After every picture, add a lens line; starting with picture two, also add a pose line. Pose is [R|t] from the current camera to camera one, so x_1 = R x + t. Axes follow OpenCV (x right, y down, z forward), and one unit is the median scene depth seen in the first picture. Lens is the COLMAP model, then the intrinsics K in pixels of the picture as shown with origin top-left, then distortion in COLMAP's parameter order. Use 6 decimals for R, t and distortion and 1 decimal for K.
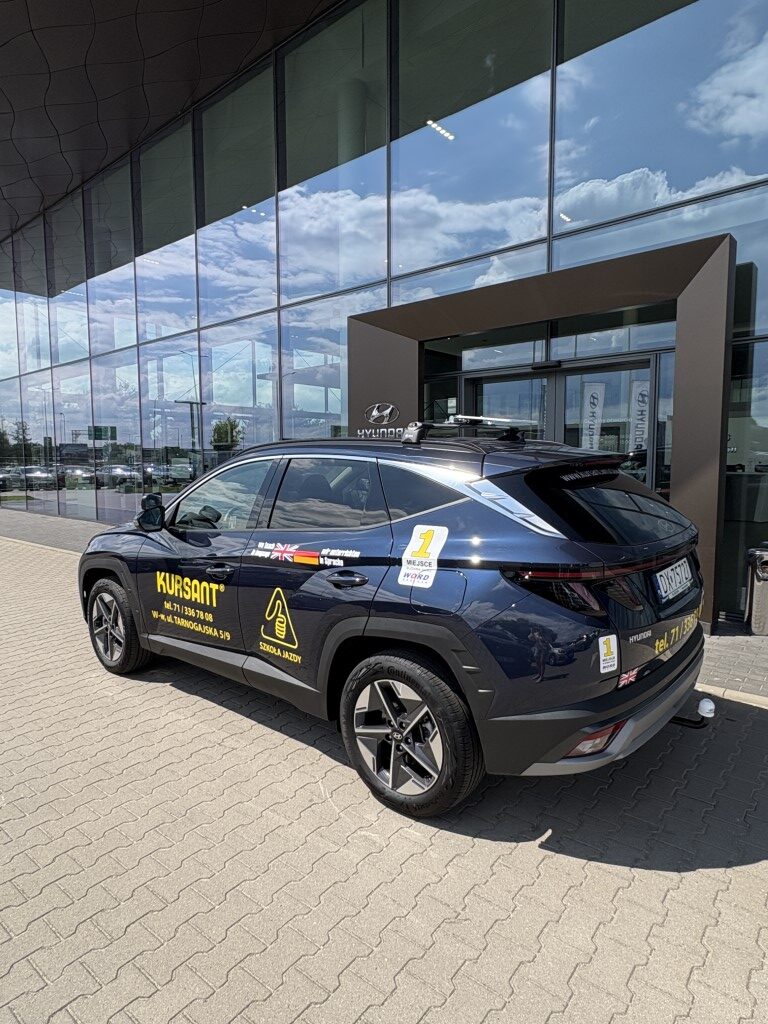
lens RADIAL K [[577.7, 0, 384.0], [0, 577.7, 512.0], [0, 0, 1]] dist [0.000967, -0.000588]
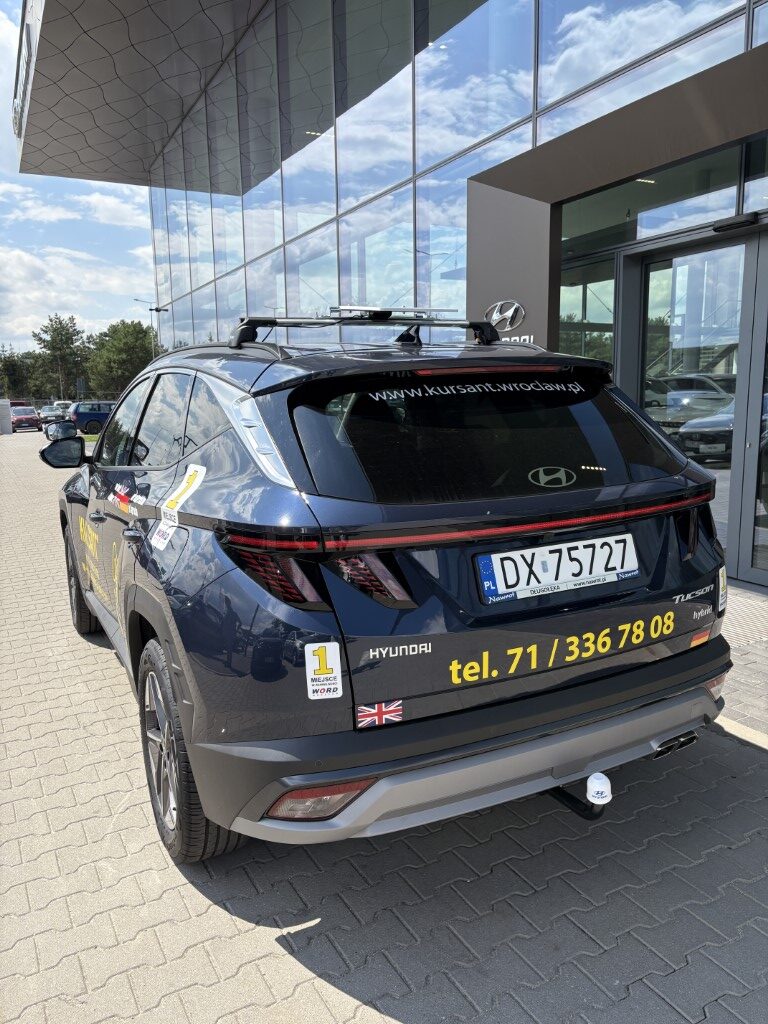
lens RADIAL K [[758.4, 0, 409.5], [0, 758.4, 514.0], [0, 0, 1]] dist [-0.020990, 0.078058]
pose [[0.933668, 0.053230, -0.354162, 0.638618], [-0.027370, 0.996606, 0.077632, 0.005915], [0.357093, -0.062789, 0.931956, 0.227515]]
